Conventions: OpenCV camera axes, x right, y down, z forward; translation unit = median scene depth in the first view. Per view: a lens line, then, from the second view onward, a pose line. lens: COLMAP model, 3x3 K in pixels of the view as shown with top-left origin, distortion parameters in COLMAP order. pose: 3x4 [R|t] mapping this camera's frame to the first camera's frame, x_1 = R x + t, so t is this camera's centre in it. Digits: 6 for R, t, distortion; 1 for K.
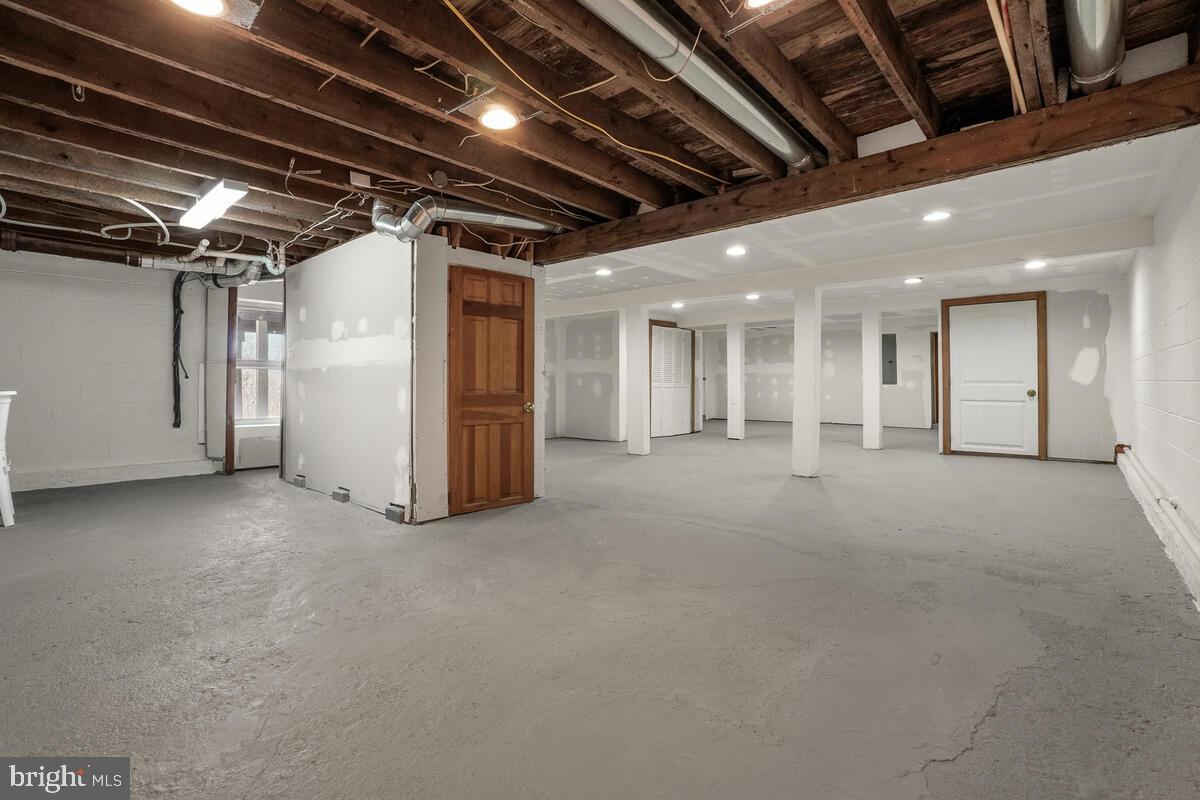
lens RADIAL K [[532.3, 0, 600.3], [0, 532.3, 402.4], [0, 0, 1]] dist [-0.071362, 0.028448]
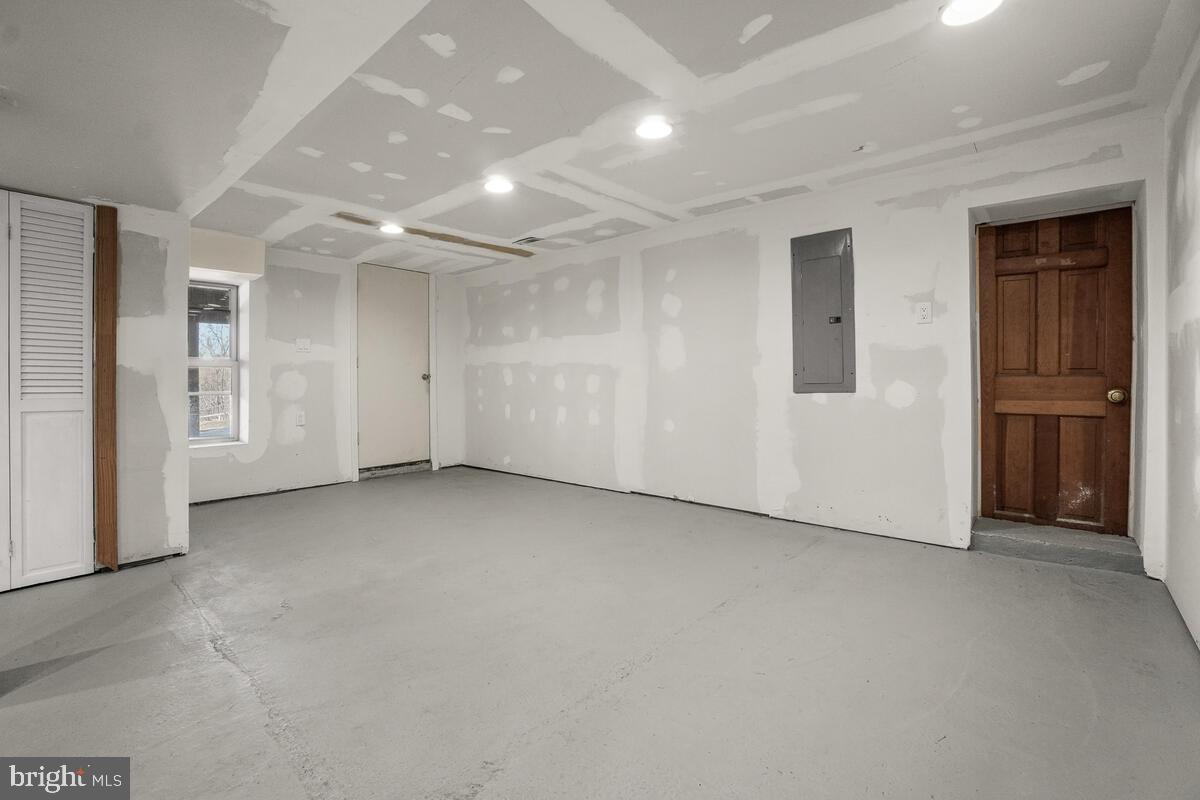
lens RADIAL K [[540.5, 0, 600.0], [0, 540.5, 400.0], [0, 0, 1]] dist [-0.030287, 0.000796]
pose [[0.999999, -0.001073, 0.000540, 0.417626], [0.001074, 0.999998, -0.001628, -0.030156], [-0.000538, 0.001628, 0.999999, 0.682689]]
